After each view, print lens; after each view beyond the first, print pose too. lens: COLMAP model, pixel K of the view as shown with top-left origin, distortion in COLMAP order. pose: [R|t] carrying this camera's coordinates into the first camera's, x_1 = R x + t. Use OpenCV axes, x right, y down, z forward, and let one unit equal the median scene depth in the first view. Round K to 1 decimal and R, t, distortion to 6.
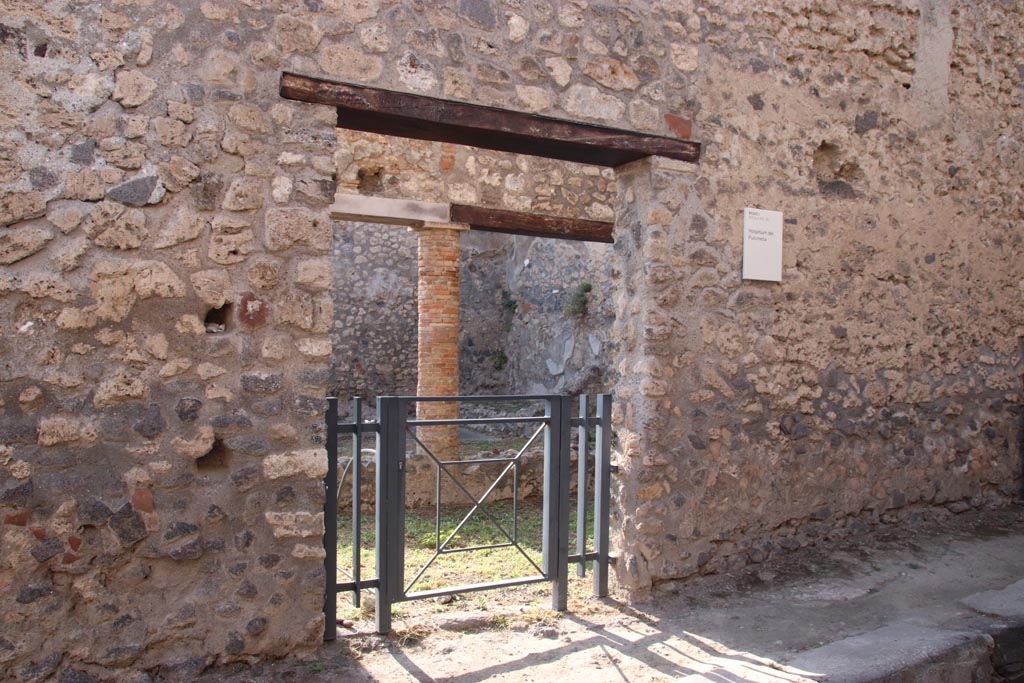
lens RADIAL K [[853.1, 0, 512.0], [0, 853.1, 341.5], [0, 0, 1]] dist [-0.134991, 0.152389]
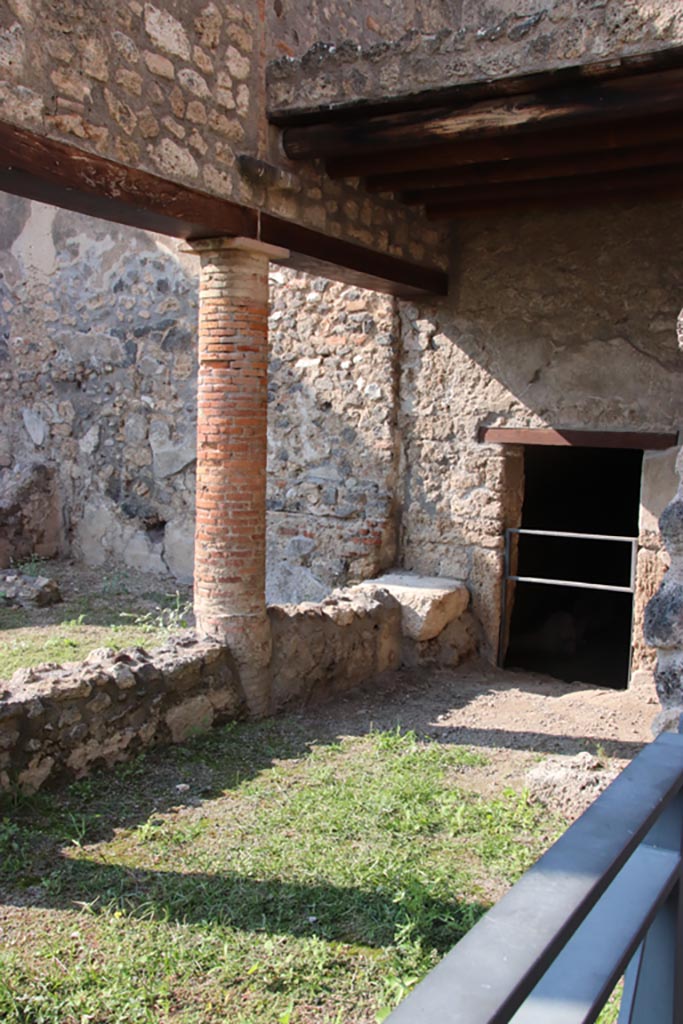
lens RADIAL K [[983.9, 0, 341.5], [0, 983.9, 512.0], [0, 0, 1]] dist [0.007445, 0.012648]
pose [[0.873524, -0.035466, 0.485487, -0.087123], [-0.016868, 0.994538, 0.103003, -0.019280], [-0.486488, -0.098165, 0.868155, 0.476616]]
